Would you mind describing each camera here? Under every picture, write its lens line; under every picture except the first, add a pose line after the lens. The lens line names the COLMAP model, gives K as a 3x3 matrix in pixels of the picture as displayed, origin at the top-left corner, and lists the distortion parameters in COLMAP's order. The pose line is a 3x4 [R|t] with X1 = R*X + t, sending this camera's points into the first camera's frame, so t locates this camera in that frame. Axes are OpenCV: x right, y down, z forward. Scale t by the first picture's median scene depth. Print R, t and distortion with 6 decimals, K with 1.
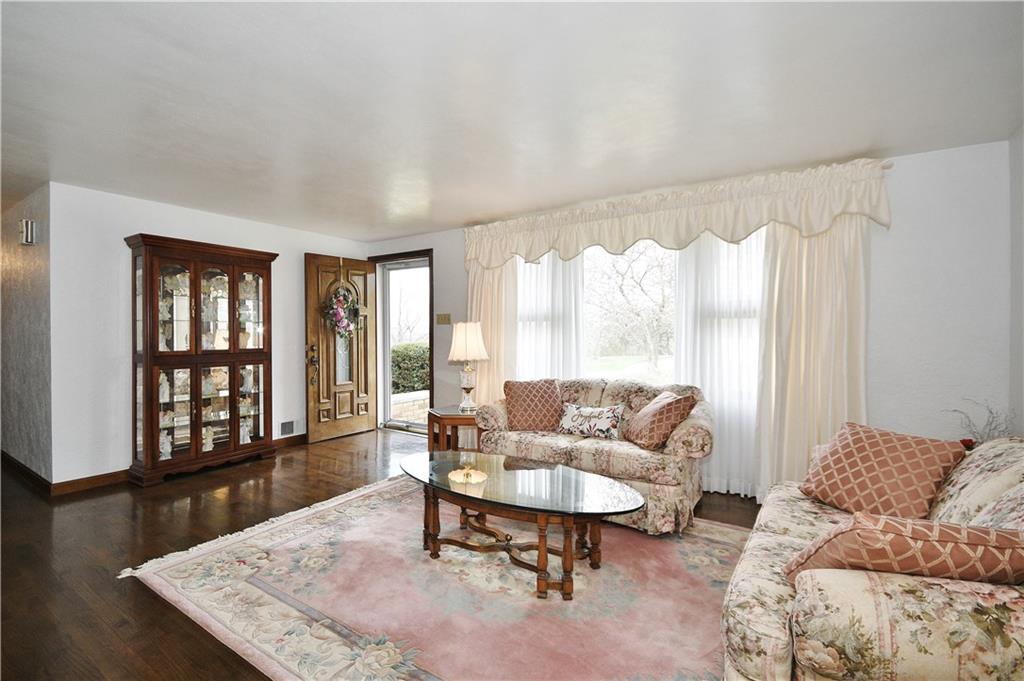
lens RADIAL K [[459.4, 0, 486.8], [0, 459.4, 331.5], [0, 0, 1]] dist [0.002998, -0.000330]
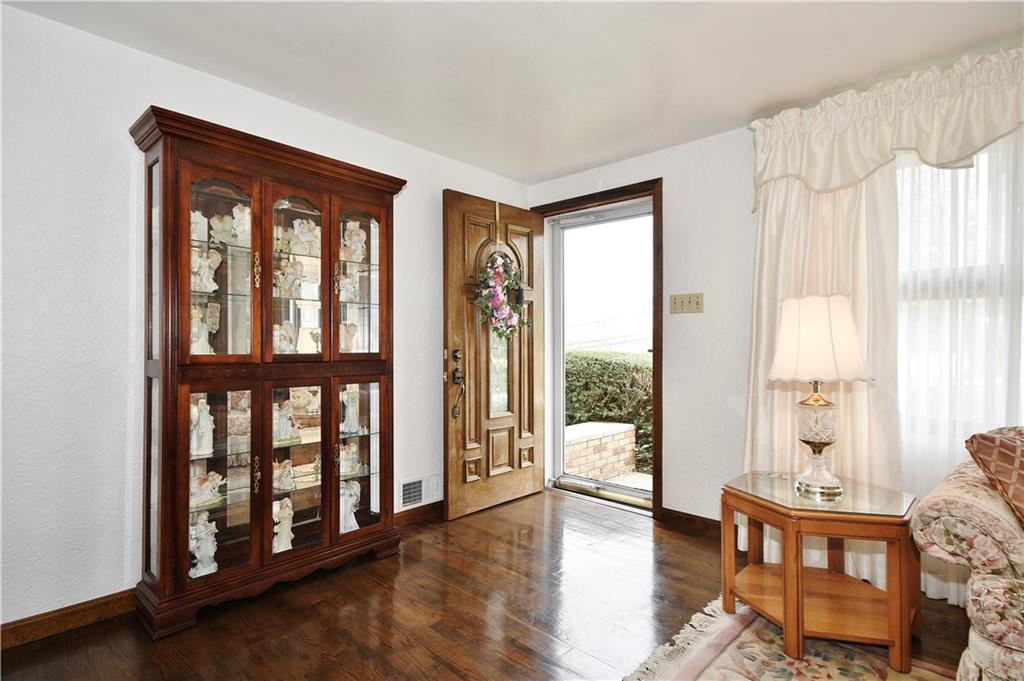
lens RADIAL K [[525.2, 0, 519.6], [0, 525.2, 338.5], [0, 0, 1]] dist [-0.020467, 0.001708]
pose [[0.990319, 0.001175, -0.138807, -0.210168], [-0.002572, 0.999948, -0.009886, 0.022394], [0.138788, 0.010147, 0.990270, 0.364805]]
